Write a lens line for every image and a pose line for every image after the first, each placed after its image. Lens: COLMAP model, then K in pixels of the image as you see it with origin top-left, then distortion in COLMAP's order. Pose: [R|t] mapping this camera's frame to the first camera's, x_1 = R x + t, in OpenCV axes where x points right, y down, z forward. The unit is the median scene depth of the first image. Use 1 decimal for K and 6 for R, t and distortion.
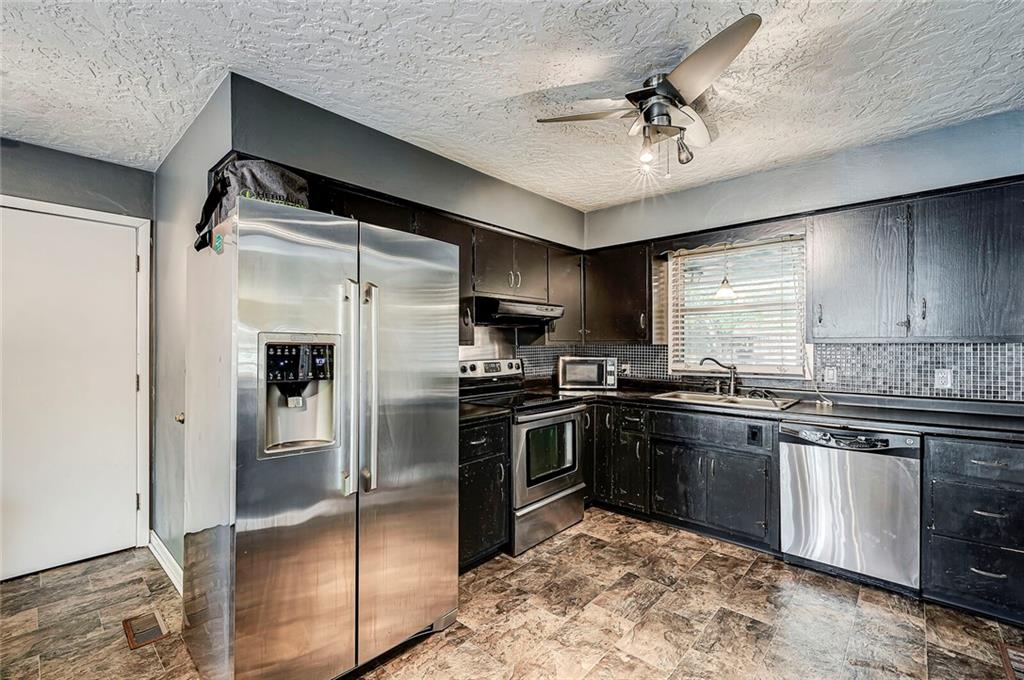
lens RADIAL K [[452.5, 0, 523.9], [0, 452.5, 338.6], [0, 0, 1]] dist [0.002820, -0.001596]
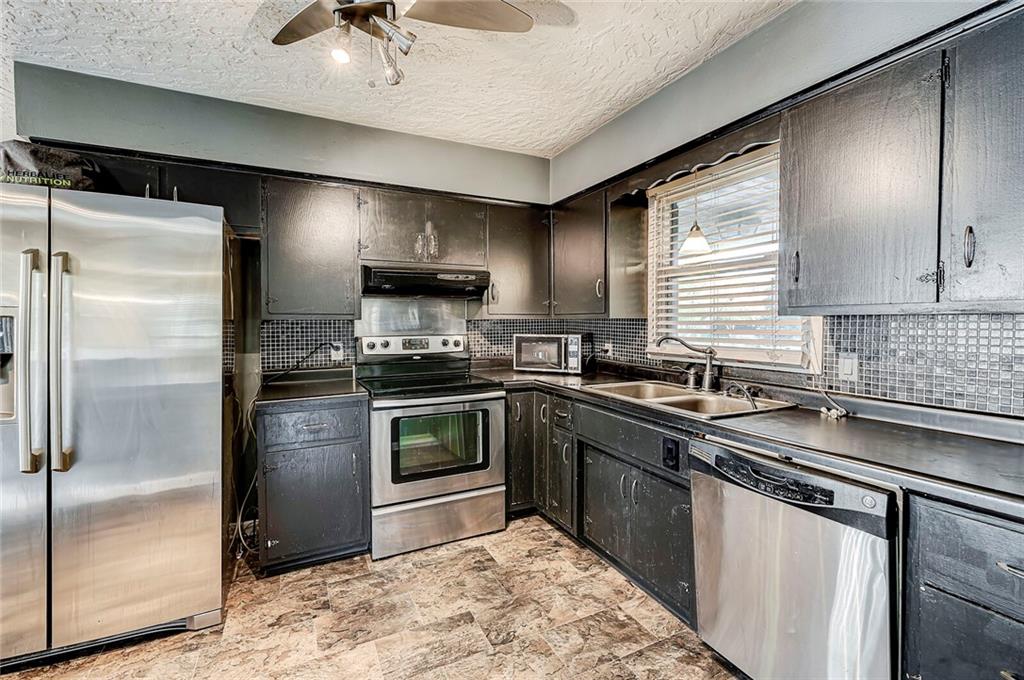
lens RADIAL K [[452.5, 0, 509.3], [0, 452.5, 323.7], [0, 0, 1]] dist [0.002820, -0.001596]
pose [[0.924054, 0.002370, -0.382256, 0.555520], [0.005812, 0.999778, 0.020248, 0.007542], [0.382219, -0.020932, 0.923835, 0.301902]]
